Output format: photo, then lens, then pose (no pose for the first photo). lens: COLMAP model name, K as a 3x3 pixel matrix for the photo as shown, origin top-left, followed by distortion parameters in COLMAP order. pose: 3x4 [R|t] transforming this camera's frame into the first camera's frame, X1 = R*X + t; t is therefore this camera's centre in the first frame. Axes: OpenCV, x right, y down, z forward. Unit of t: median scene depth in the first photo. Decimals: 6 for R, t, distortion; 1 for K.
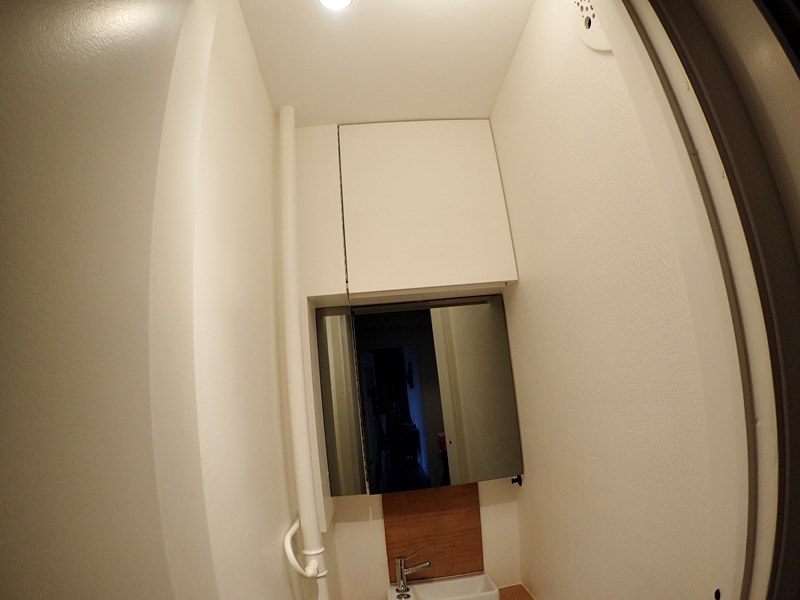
lens RADIAL K [[591.9, 0, 400.0], [0, 591.9, 300.0], [0, 0, 1]] dist [-0.246127, 0.008318]
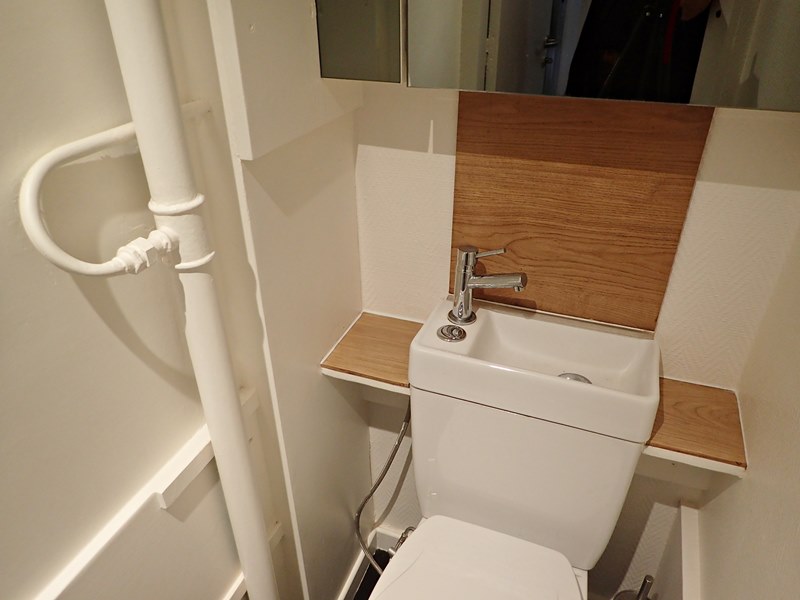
lens RADIAL K [[590.2, 0, 400.0], [0, 590.2, 300.0], [0, 0, 1]] dist [-0.001069, -0.000333]
pose [[0.883317, 0.298185, -0.361713, 0.134079], [-0.020882, 0.795876, 0.605100, 0.196812], [0.468310, -0.526942, 0.709238, 0.594375]]
